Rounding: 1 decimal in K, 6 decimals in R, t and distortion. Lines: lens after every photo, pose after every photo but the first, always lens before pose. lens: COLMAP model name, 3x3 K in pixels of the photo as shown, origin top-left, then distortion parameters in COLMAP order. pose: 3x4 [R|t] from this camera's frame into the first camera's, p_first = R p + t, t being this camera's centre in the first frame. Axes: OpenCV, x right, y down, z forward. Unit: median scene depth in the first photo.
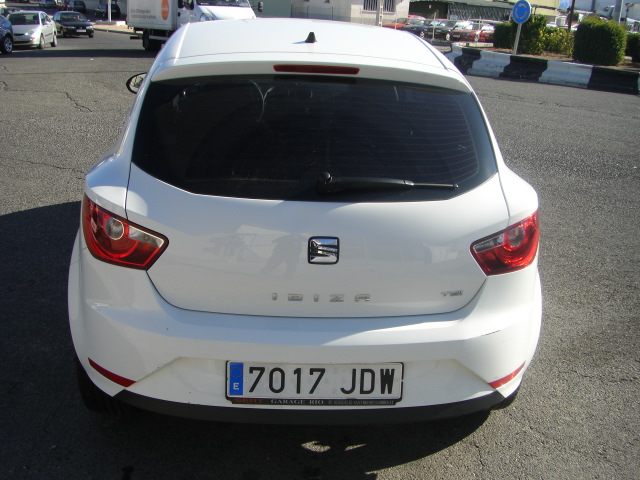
lens RADIAL K [[715.3, 0, 300.6], [0, 715.3, 274.1], [0, 0, 1]] dist [-0.160350, 0.048398]
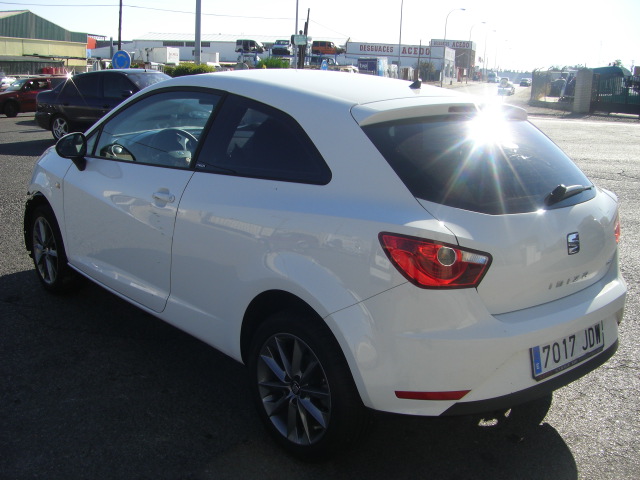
lens RADIAL K [[715.3, 0, 300.6], [0, 715.3, 274.1], [0, 0, 1]] dist [-0.160350, 0.048398]
pose [[0.800305, -0.185200, 0.570274, -1.060933], [0.224005, 0.974586, 0.002142, -0.088769], [-0.556178, 0.126030, 0.821451, 0.218475]]
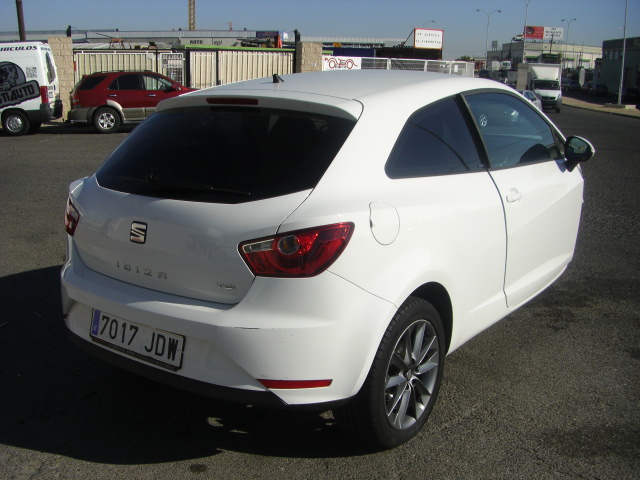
lens RADIAL K [[715.3, 0, 300.6], [0, 715.3, 274.1], [0, 0, 1]] dist [-0.160350, 0.048398]
pose [[0.757741, 0.135722, -0.638285, 1.033362], [-0.206482, 0.977742, -0.037223, 0.026963], [0.619026, 0.159999, 0.768900, 0.195198]]
